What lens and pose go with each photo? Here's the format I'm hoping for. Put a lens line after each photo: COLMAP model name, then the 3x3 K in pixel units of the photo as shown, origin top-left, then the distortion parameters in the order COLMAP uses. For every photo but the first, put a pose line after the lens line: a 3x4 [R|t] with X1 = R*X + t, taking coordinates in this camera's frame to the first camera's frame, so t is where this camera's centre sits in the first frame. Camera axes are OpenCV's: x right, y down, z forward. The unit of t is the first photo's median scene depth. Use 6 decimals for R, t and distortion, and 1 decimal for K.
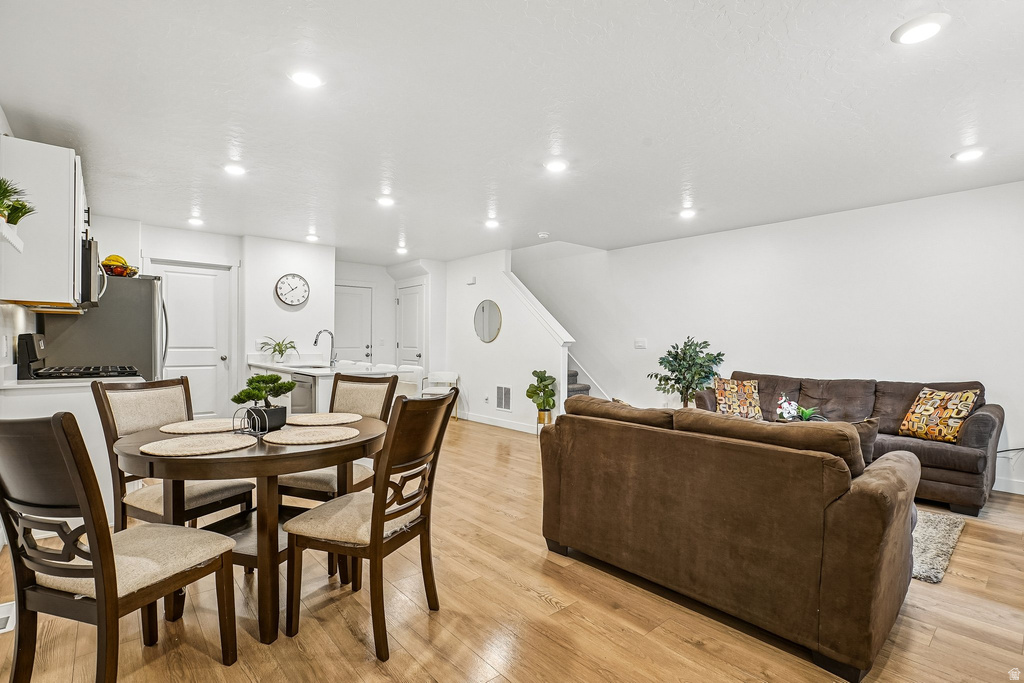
lens RADIAL K [[478.2, 0, 515.1], [0, 478.2, 344.6], [0, 0, 1]] dist [-0.045754, 0.016454]
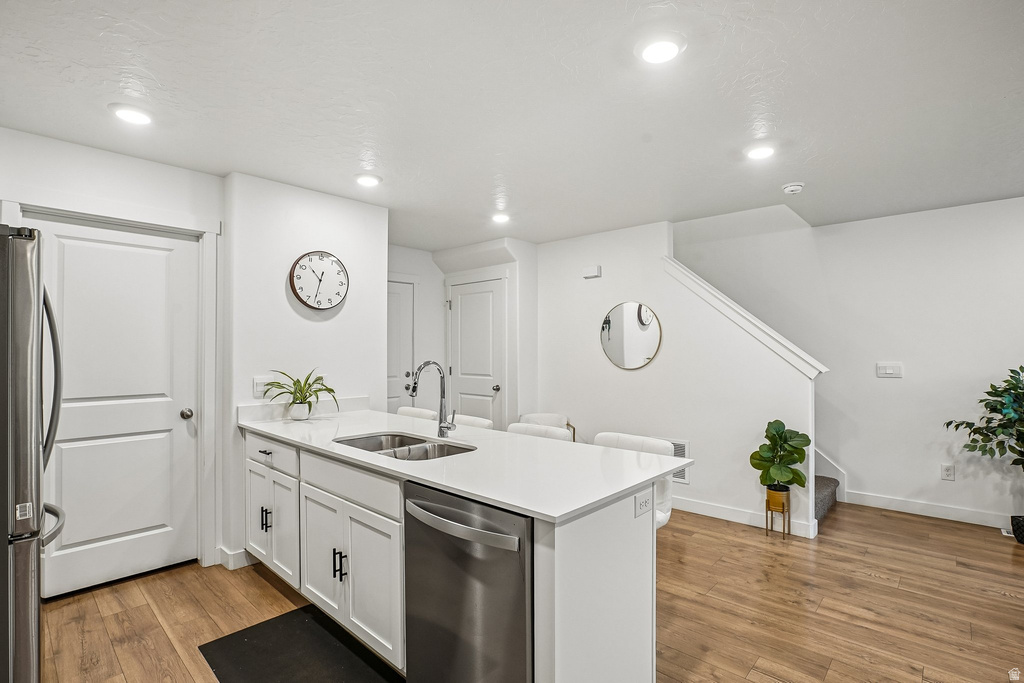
lens RADIAL K [[487.7, 0, 520.0], [0, 487.7, 339.1], [0, 0, 1]] dist [-0.039592, 0.014957]
pose [[0.993012, -0.007803, 0.117756, -0.324139], [0.010886, 0.999614, -0.025564, -0.034554], [-0.117511, 0.026668, 0.992713, 0.448473]]
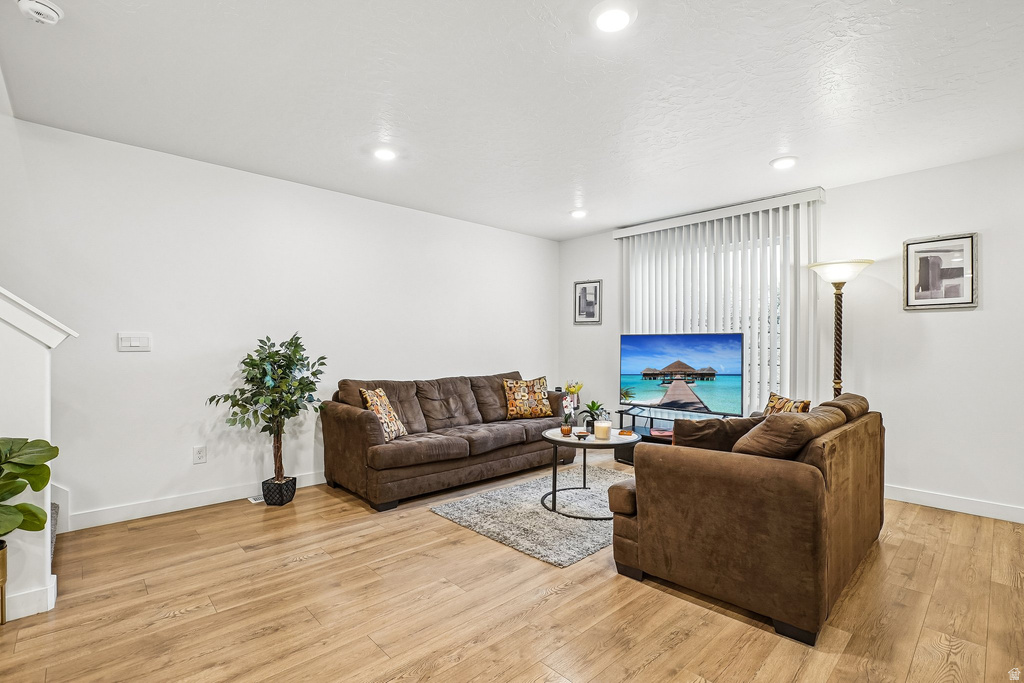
lens RADIAL K [[478.2, 0, 516.7], [0, 478.2, 344.9], [0, 0, 1]] dist [-0.045754, 0.016454]
pose [[-0.045536, -0.001986, 0.998961, -0.263465], [-0.003294, 0.999993, 0.001838, -0.001139], [-0.998957, -0.003207, -0.045542, 0.662073]]
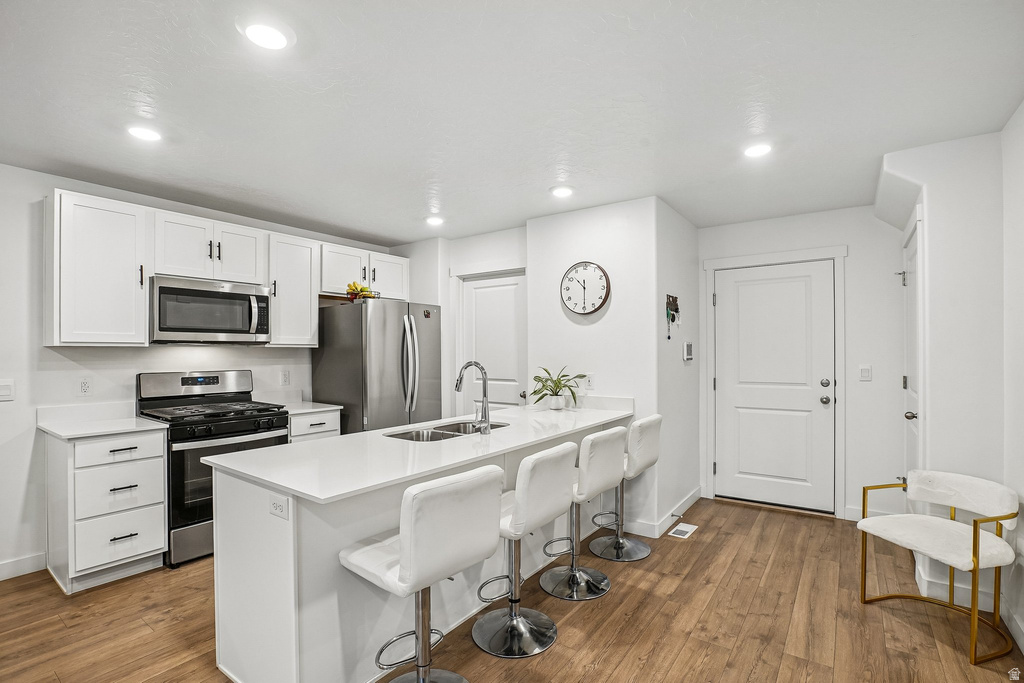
lens RADIAL K [[478.2, 0, 517.3], [0, 478.2, 350.7], [0, 0, 1]] dist [-0.045754, 0.016454]
pose [[0.225842, -0.008220, -0.974129, 0.102776], [0.001613, 0.999966, -0.008065, -0.033939], [0.974163, 0.000250, 0.225848, 0.819249]]
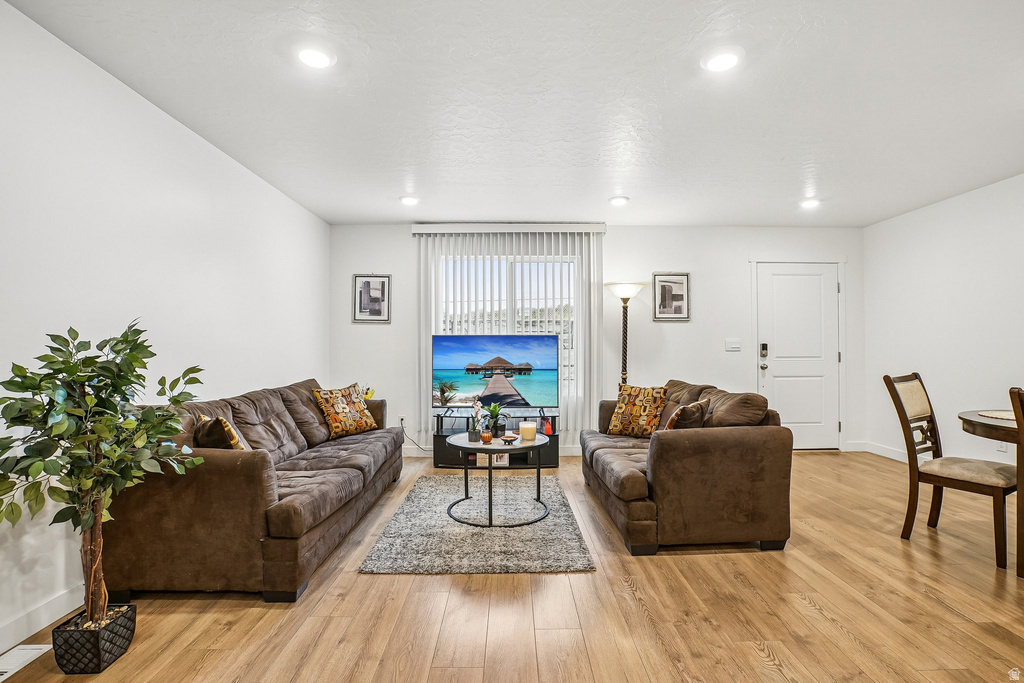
lens RADIAL K [[478.2, 0, 516.6], [0, 478.2, 345.9], [0, 0, 1]] dist [-0.045754, 0.016454]
pose [[-0.765797, 0.001085, 0.643082, -0.061159], [-0.000378, 0.999998, -0.002137, 0.001869], [-0.643082, -0.001880, -0.765795, 0.962278]]
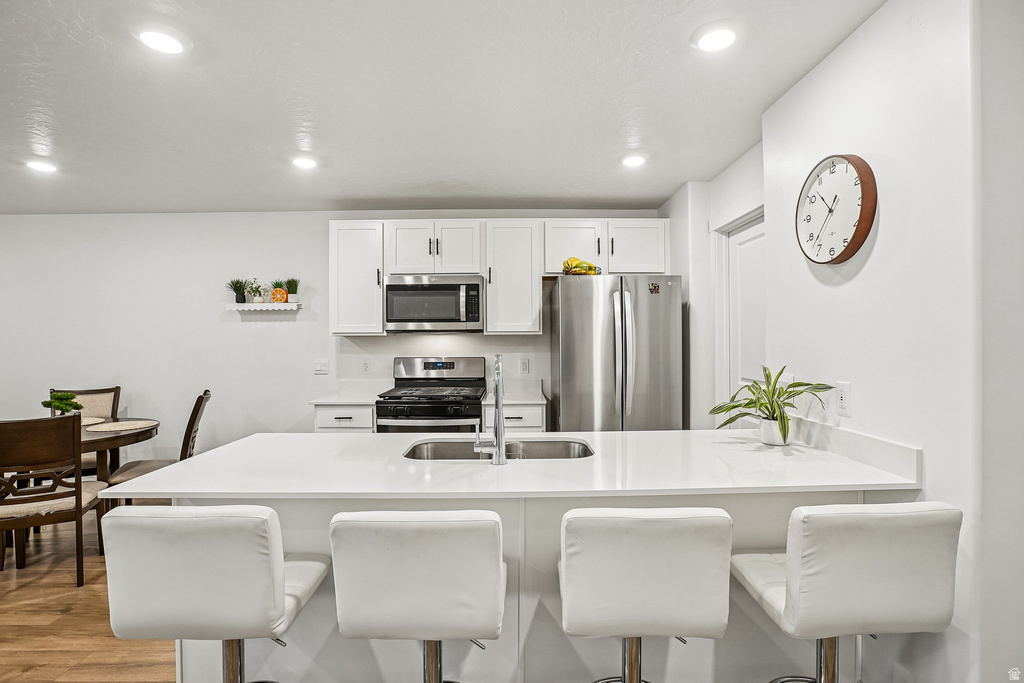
lens RADIAL K [[487.7, 0, 517.1], [0, 487.7, 344.9], [0, 0, 1]] dist [-0.039592, 0.014957]
pose [[-0.647574, 0.005358, -0.761984, -0.116480], [-0.000373, 0.999973, 0.007348, -0.035675], [0.762003, 0.005042, -0.647554, 1.095862]]
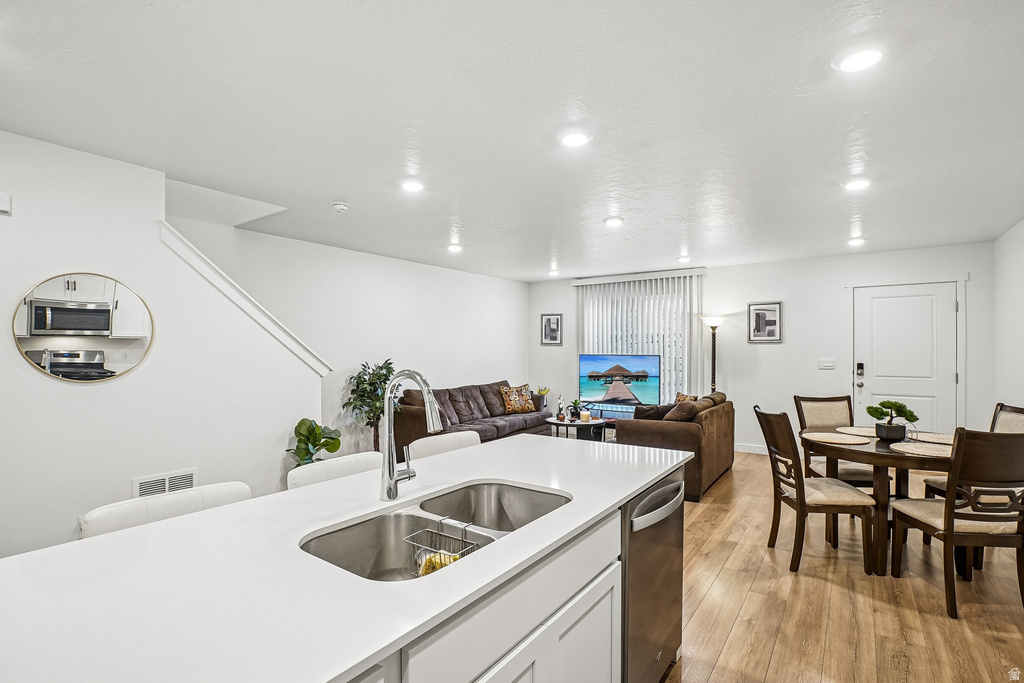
lens RADIAL K [[487.7, 0, 521.3], [0, 487.7, 348.4], [0, 0, 1]] dist [-0.039592, 0.014957]
pose [[-0.243053, -0.004474, 0.970003, -0.604940], [0.001641, 0.999986, 0.005023, -0.039147], [-0.970012, 0.002813, -0.243042, 0.886539]]
